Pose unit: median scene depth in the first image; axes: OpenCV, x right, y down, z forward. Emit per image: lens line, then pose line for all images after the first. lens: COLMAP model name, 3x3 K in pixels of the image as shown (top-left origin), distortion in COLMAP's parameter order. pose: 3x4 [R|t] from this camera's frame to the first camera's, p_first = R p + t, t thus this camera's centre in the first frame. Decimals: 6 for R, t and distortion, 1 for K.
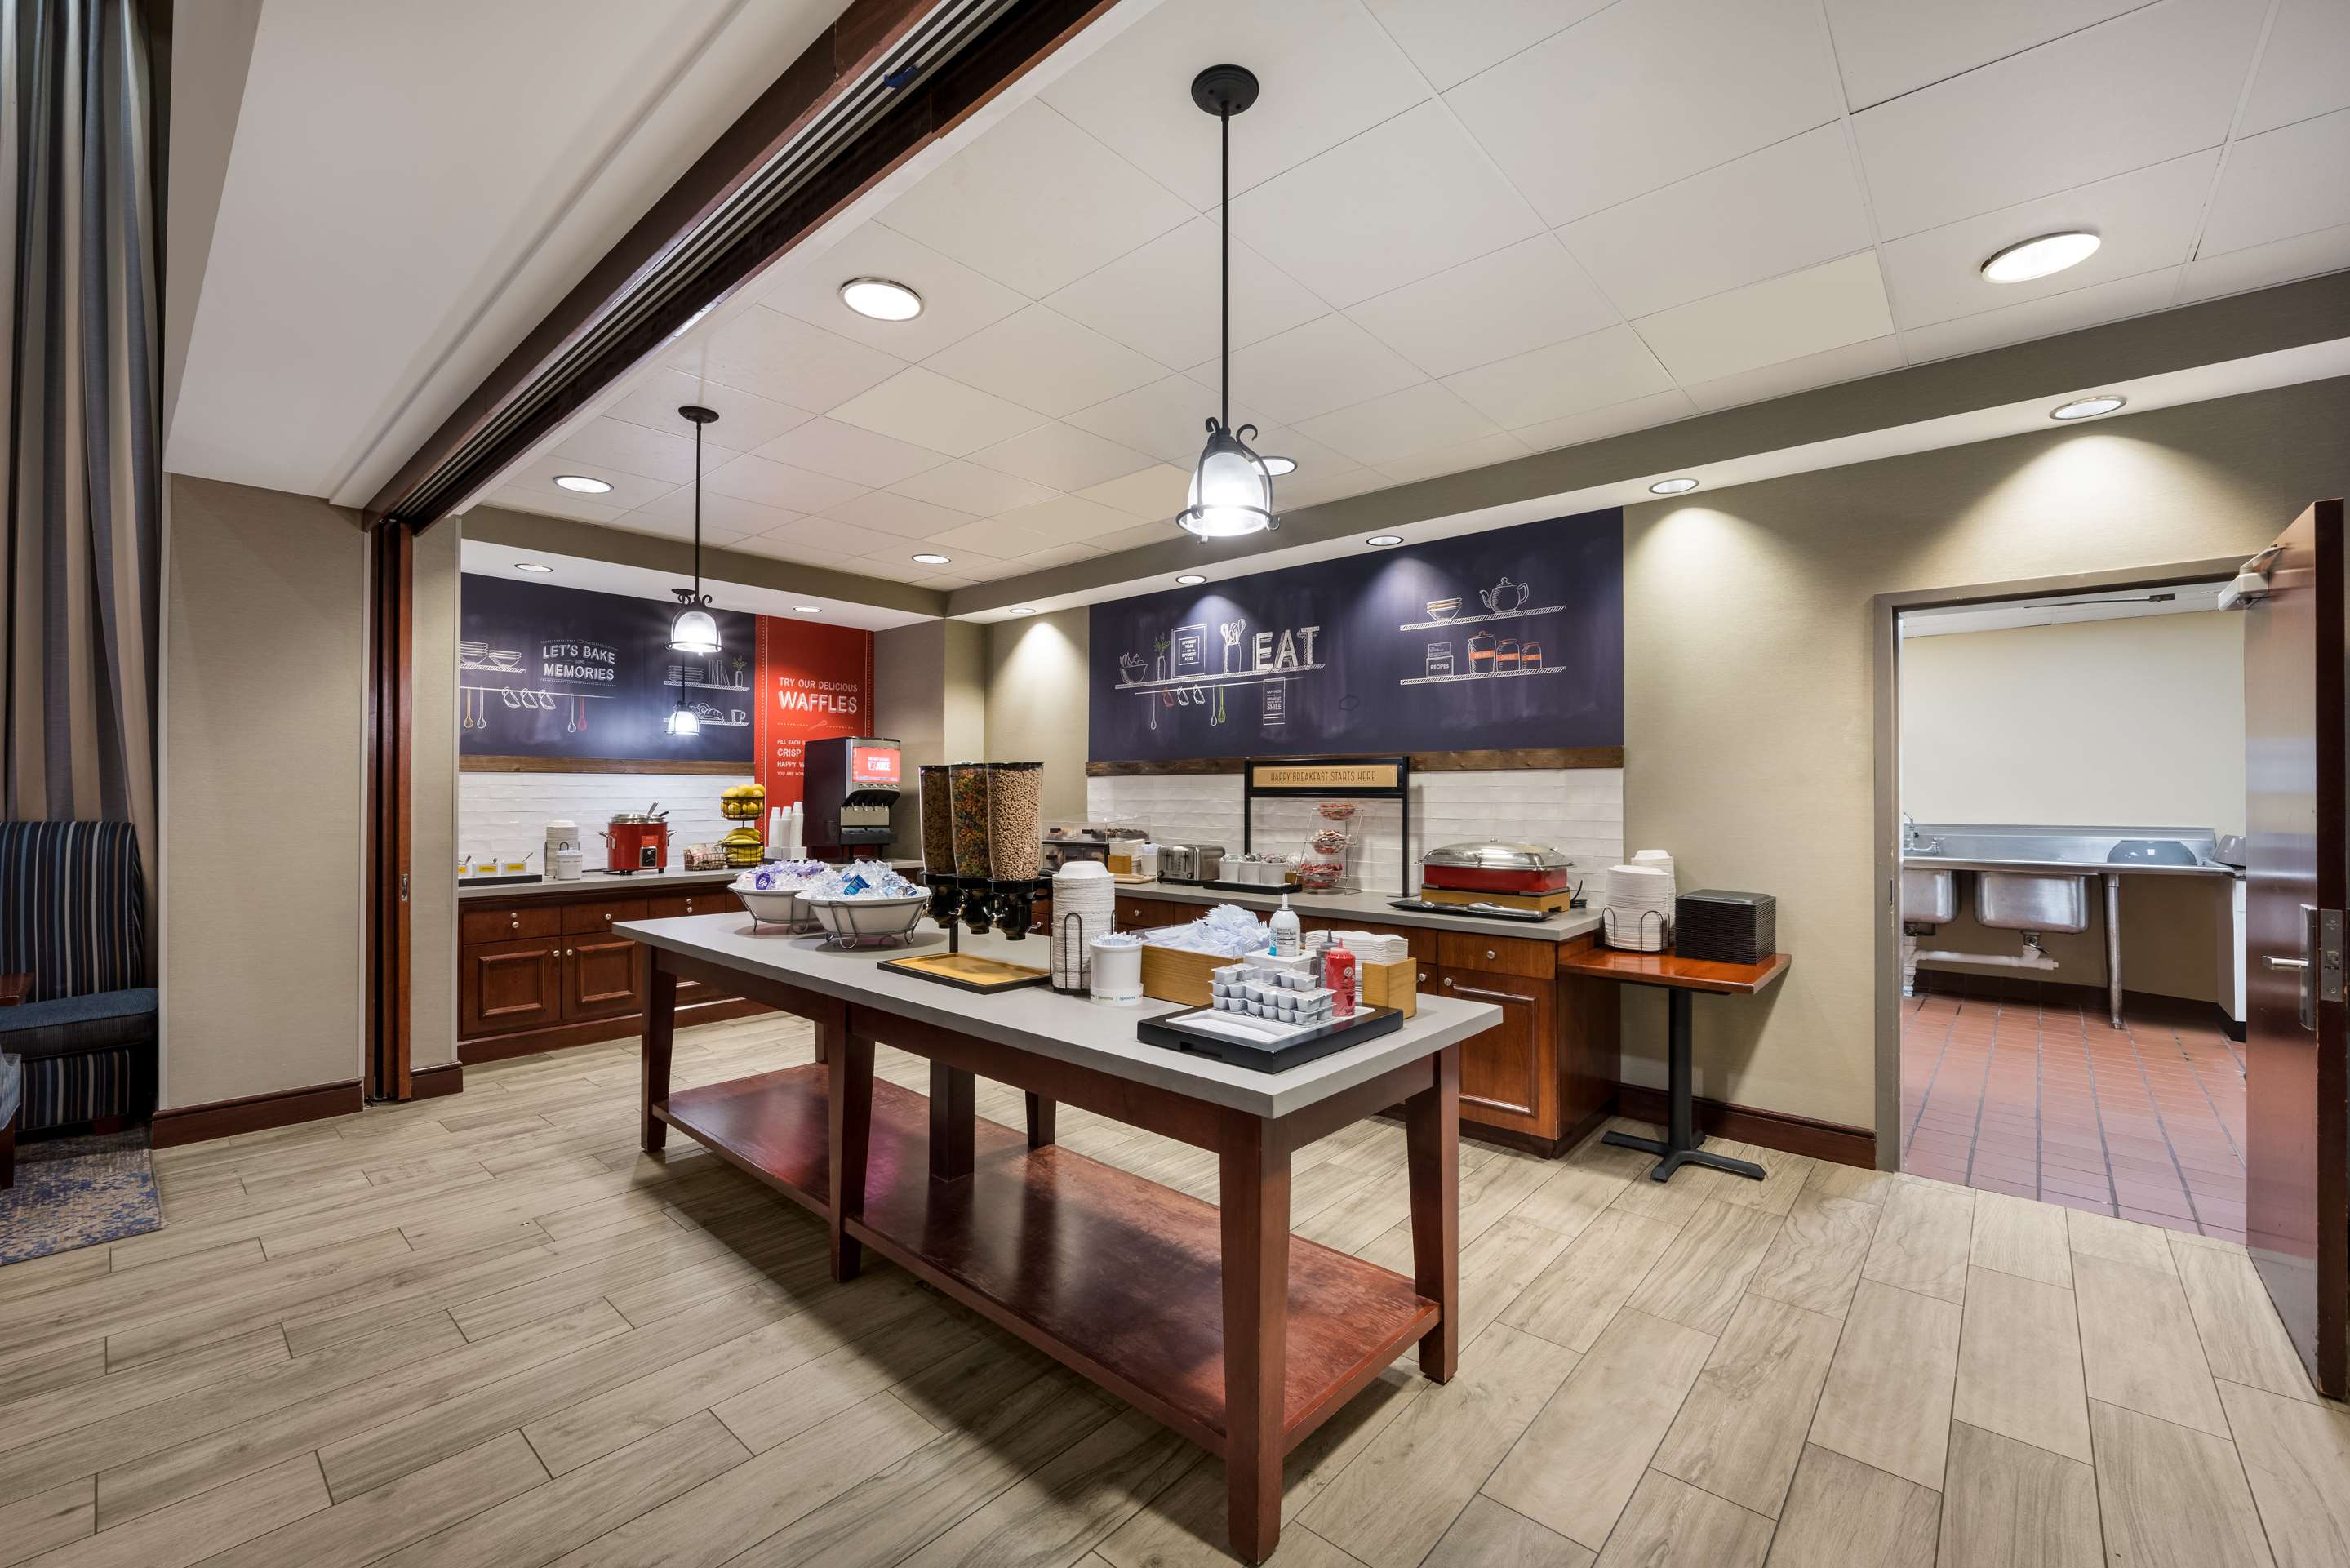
lens RADIAL K [[960.7, 0, 1175.0], [0, 960.7, 784.0], [0, 0, 1]] dist [0.012792, 0.000036]
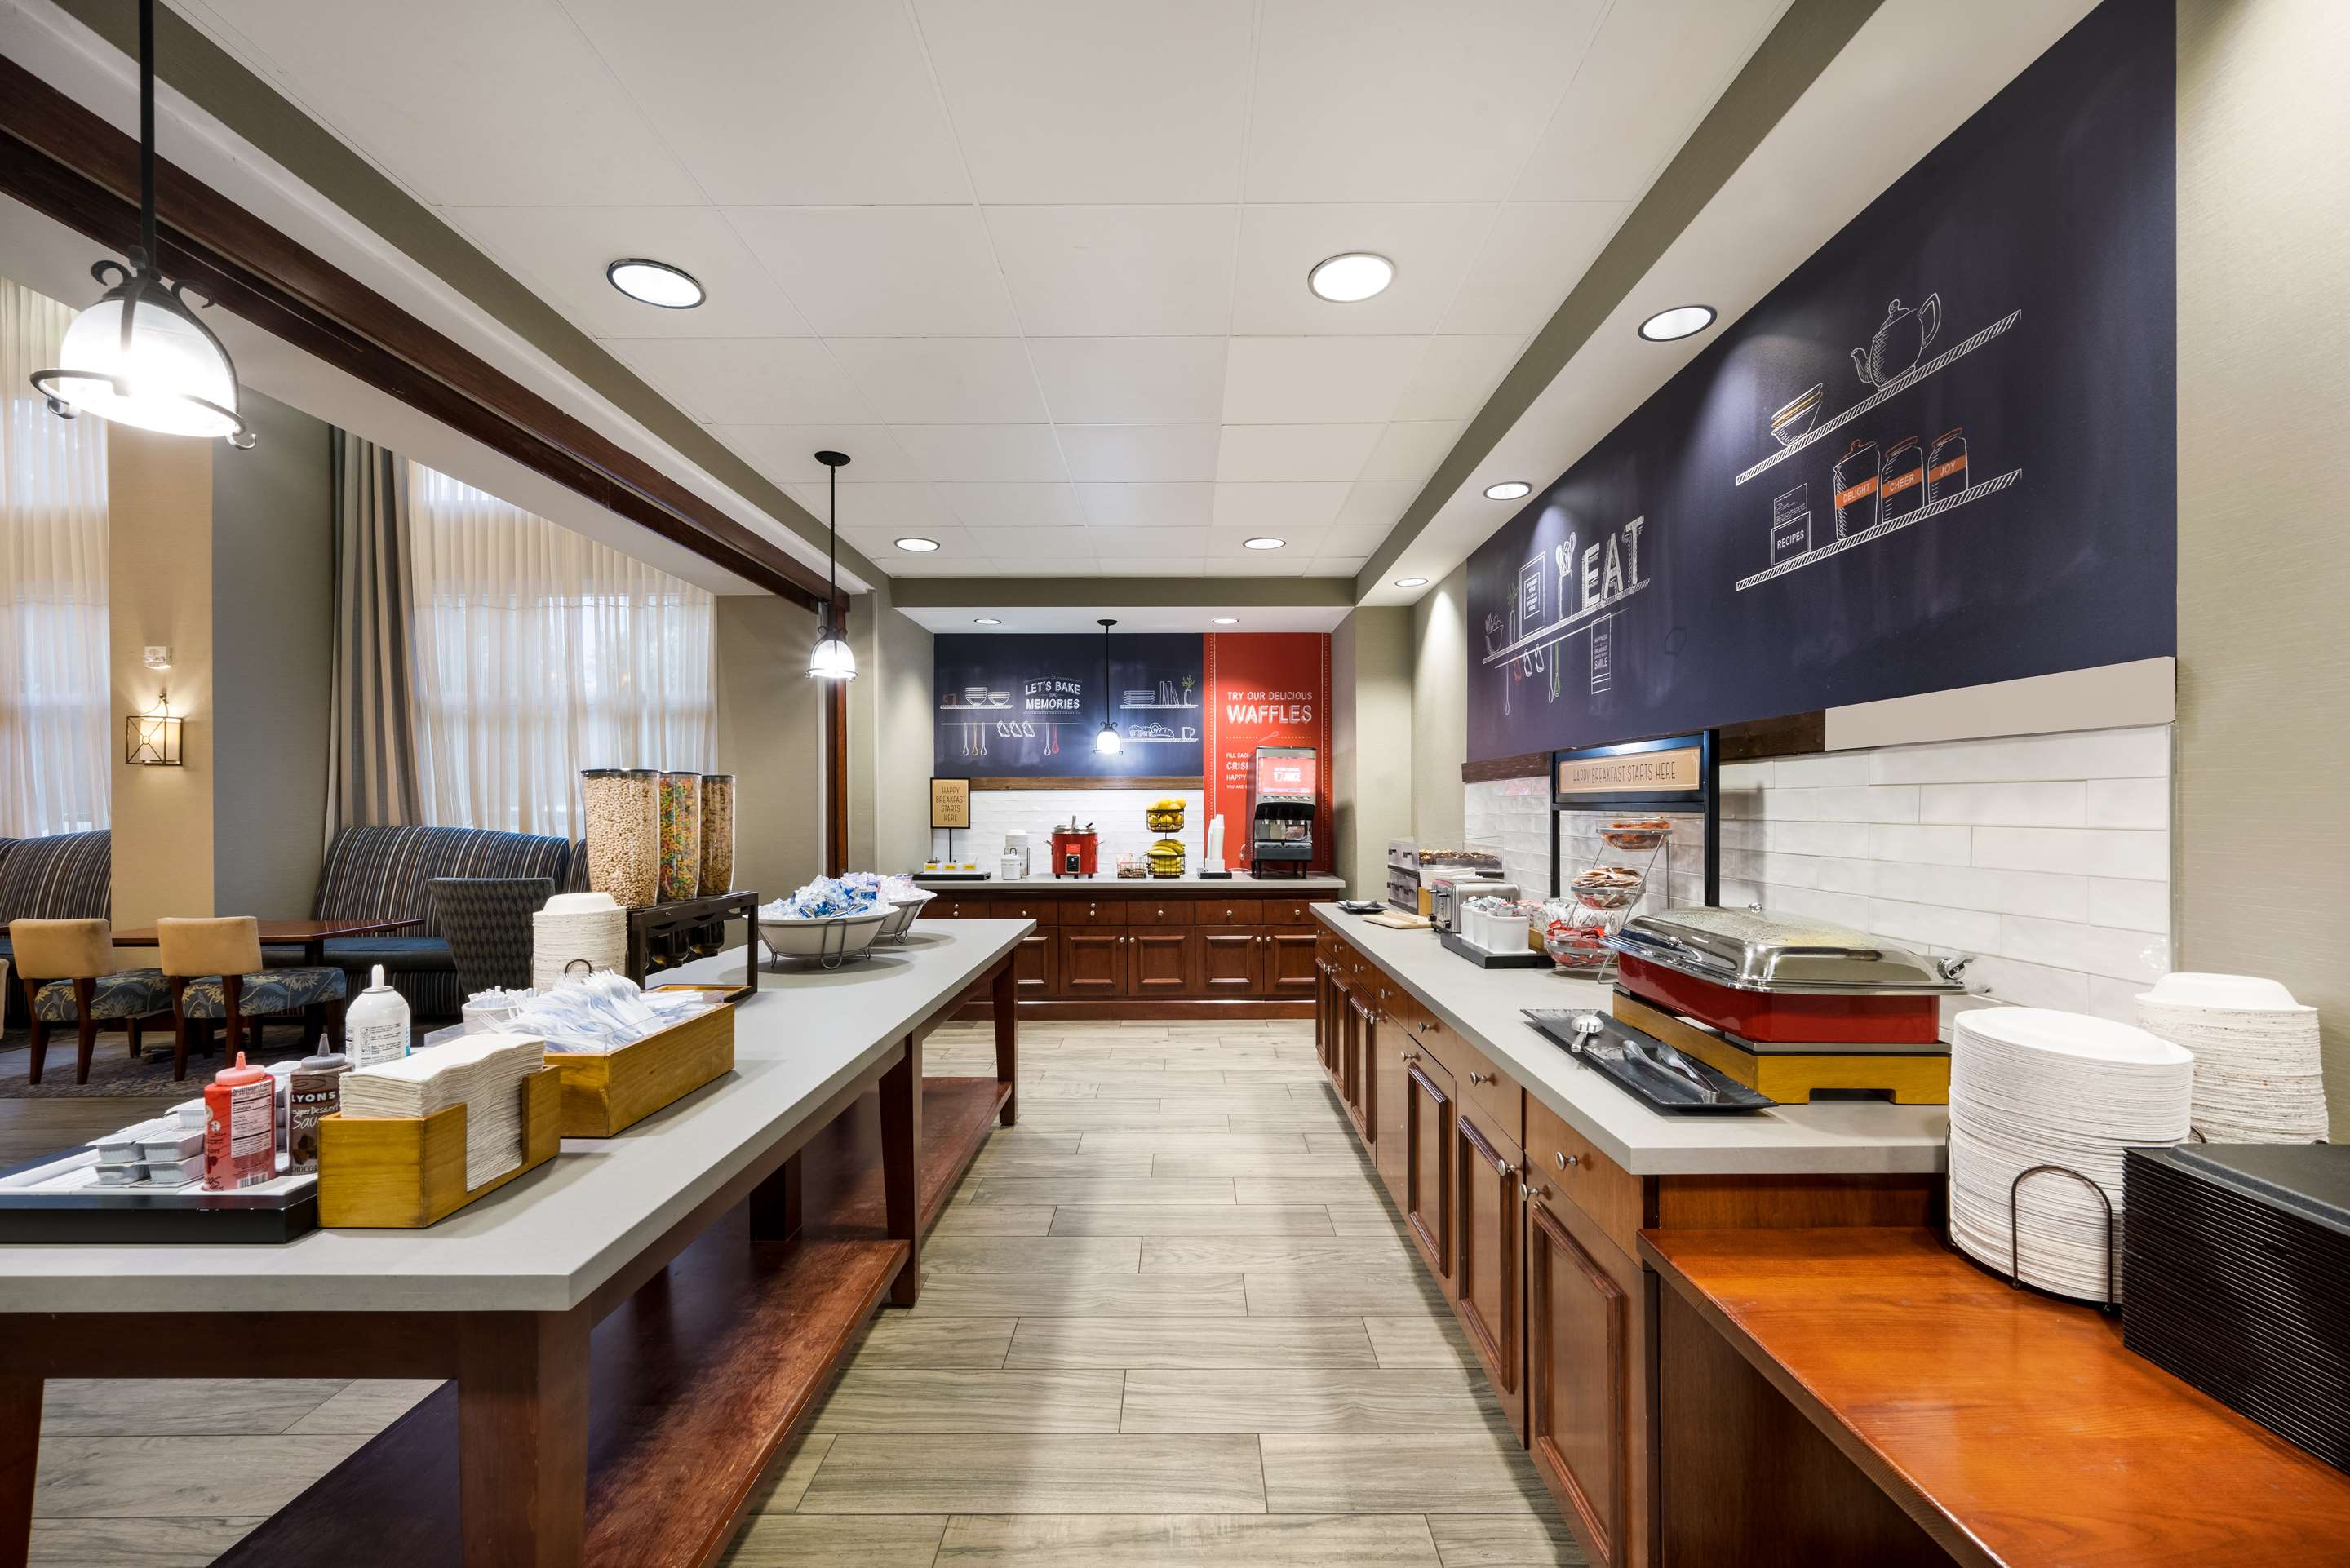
lens RADIAL K [[922.5, 0, 1182.0], [0, 922.5, 812.2], [0, 0, 1]] dist [0.000166, 0.000075]
pose [[0.670124, 0.001137, -0.742248, 0.356779], [0.011337, 0.999866, 0.011767, 0.005180], [0.742162, -0.016300, 0.670022, 0.395804]]
